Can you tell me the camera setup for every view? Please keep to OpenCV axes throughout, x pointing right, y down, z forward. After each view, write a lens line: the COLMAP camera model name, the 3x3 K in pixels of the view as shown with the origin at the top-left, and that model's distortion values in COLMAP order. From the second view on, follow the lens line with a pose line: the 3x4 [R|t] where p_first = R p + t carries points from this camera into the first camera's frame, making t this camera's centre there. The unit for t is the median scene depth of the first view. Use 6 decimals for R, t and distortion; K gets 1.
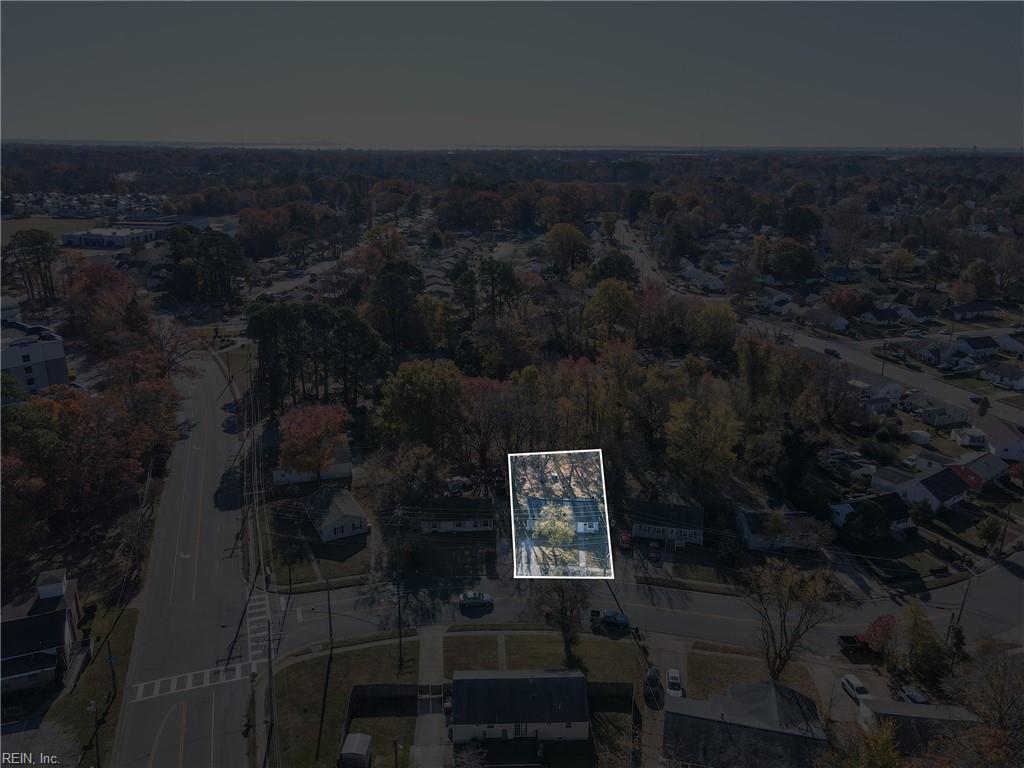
lens RADIAL K [[737.5, 0, 504.6], [0, 737.5, 382.0], [0, 0, 1]] dist [0.052522, -0.039729]
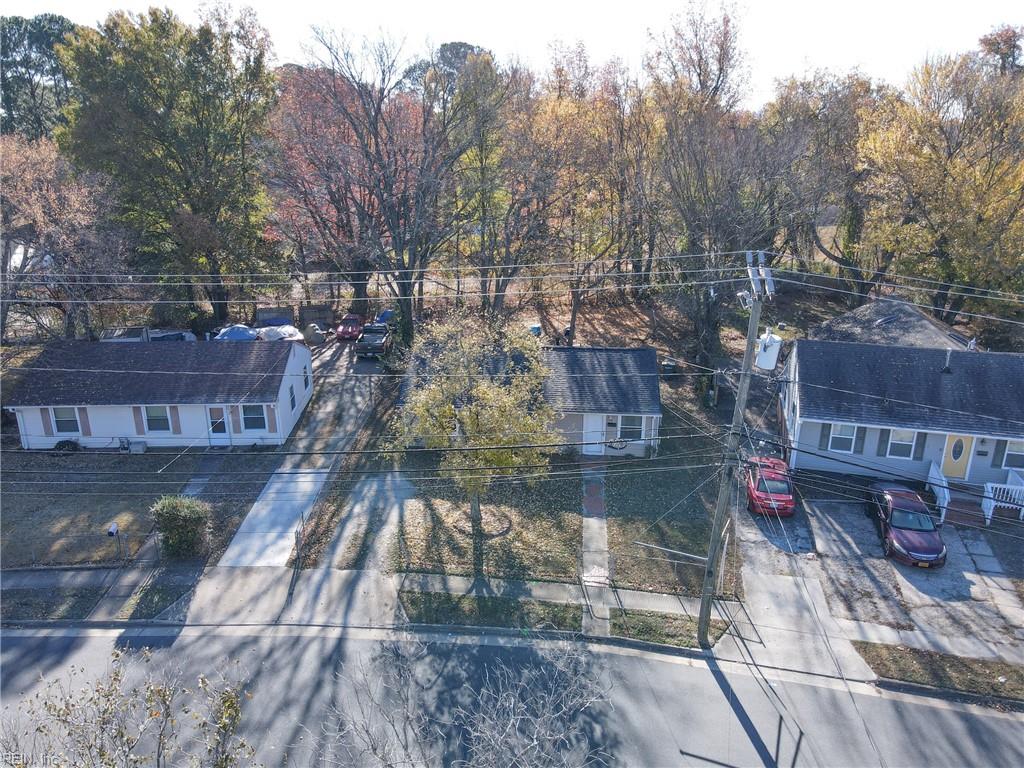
lens RADIAL K [[737.5, 0, 504.6], [0, 737.5, 382.0], [0, 0, 1]] dist [0.052522, -0.039729]
pose [[0.999191, 0.007153, -0.039585, 0.084953], [-0.006235, 0.999710, 0.023265, 0.180607], [0.039740, -0.023000, 0.998945, 0.767895]]
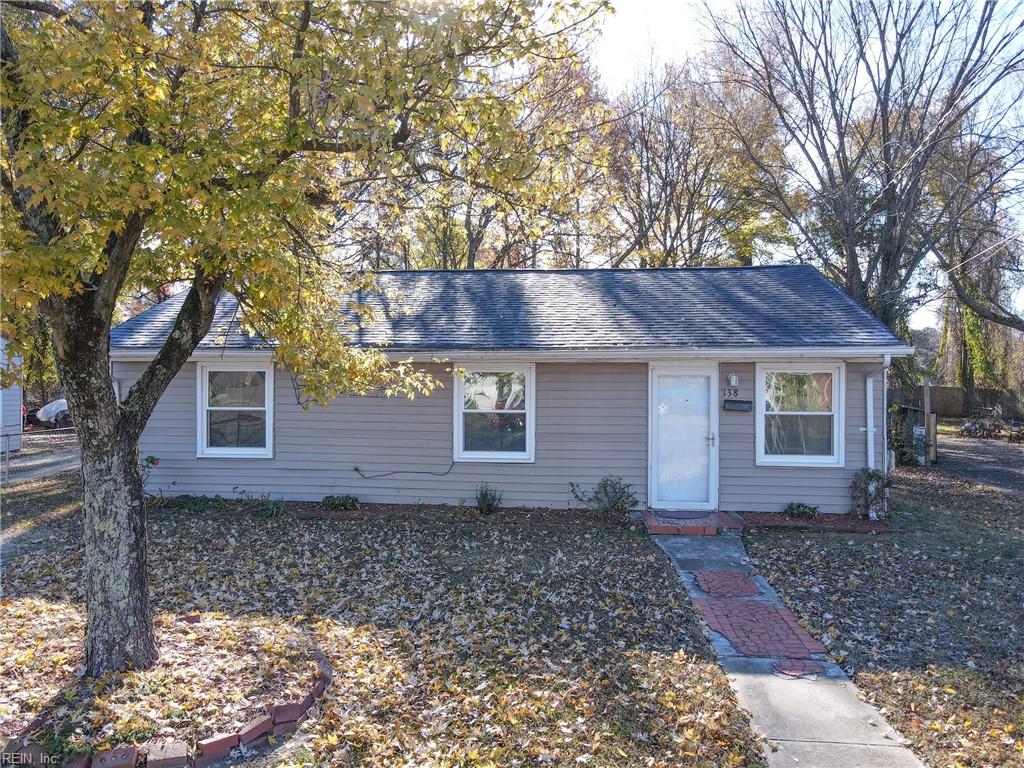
lens RADIAL K [[737.5, 0, 504.6], [0, 737.5, 382.0], [0, 0, 1]] dist [0.052522, -0.039729]
pose [[0.999940, -0.010434, -0.003391, 0.086784], [0.008806, 0.947689, -0.319073, 0.230567], [0.006543, 0.319024, 0.947724, 0.970041]]
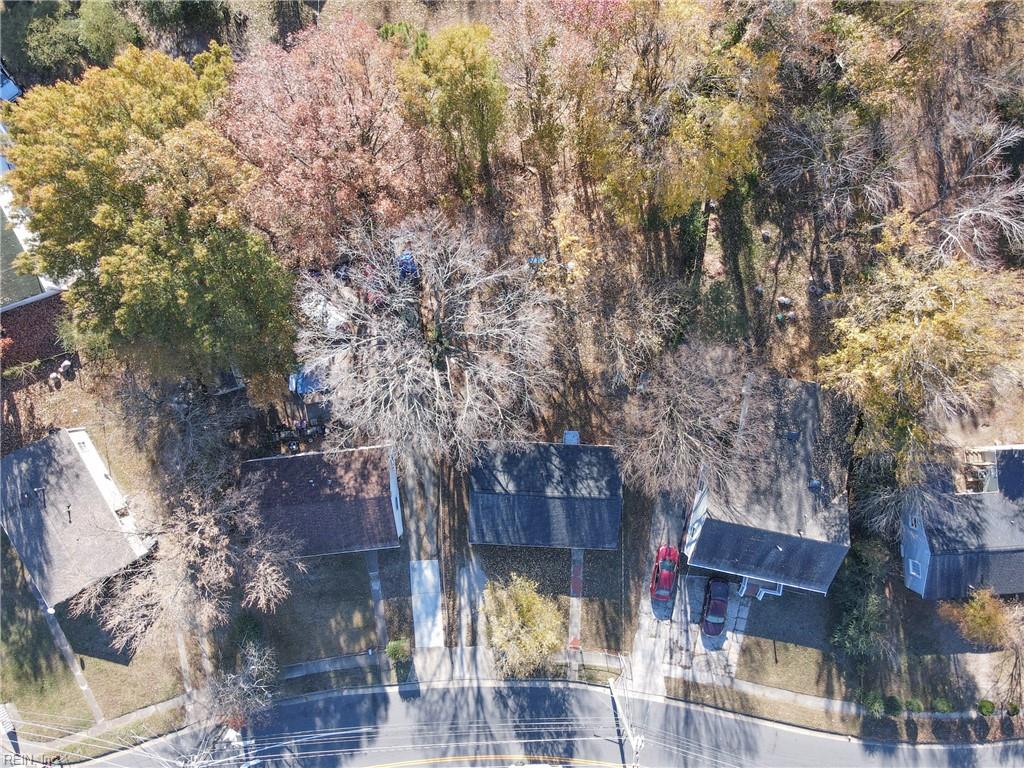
lens RADIAL K [[737.5, 0, 504.6], [0, 737.5, 382.0], [0, 0, 1]] dist [0.052522, -0.039729]
pose [[0.999532, -0.021037, -0.022224, 0.070024], [0.027435, 0.294278, 0.955326, -0.322920], [-0.013557, -0.955488, 0.294718, 1.011149]]
